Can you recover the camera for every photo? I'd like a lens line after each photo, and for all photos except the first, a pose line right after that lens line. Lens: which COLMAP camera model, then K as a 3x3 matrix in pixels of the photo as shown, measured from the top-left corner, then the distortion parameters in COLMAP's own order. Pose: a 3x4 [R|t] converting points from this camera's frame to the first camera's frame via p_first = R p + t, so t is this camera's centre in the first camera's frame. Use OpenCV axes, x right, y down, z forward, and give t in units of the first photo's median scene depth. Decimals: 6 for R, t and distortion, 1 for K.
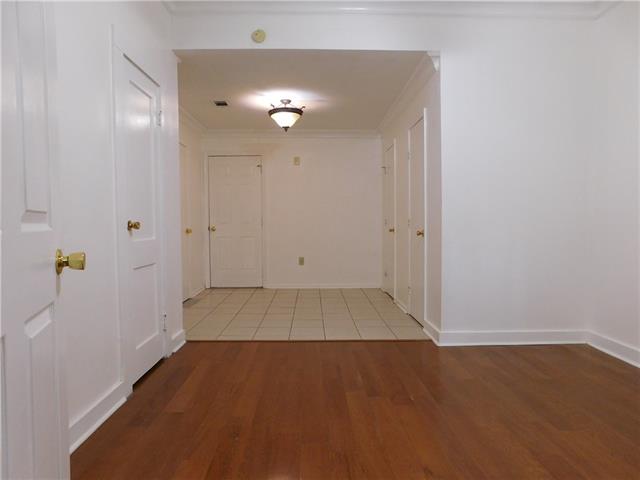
lens RADIAL K [[425.2, 0, 319.5], [0, 425.2, 241.0], [0, 0, 1]] dist [-0.060453, 0.037262]
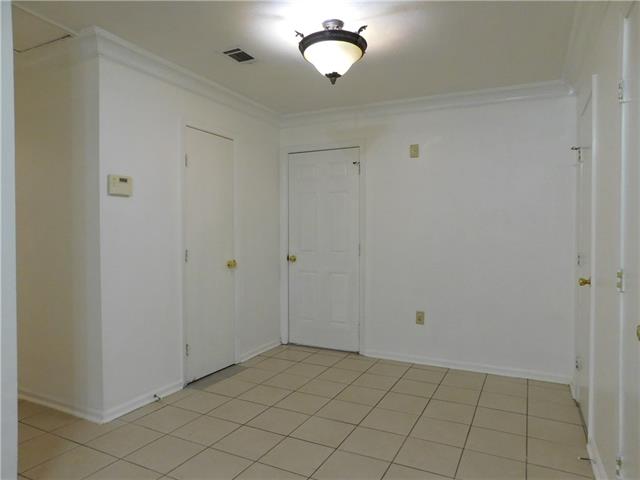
lens RADIAL K [[425.2, 0, 317.5], [0, 425.2, 239.3], [0, 0, 1]] dist [-0.060453, 0.037262]
pose [[0.882137, 0.013728, -0.470793, 0.109662], [-0.031629, 0.999045, -0.030131, -0.040762], [0.469930, 0.041470, 0.881729, 0.411305]]
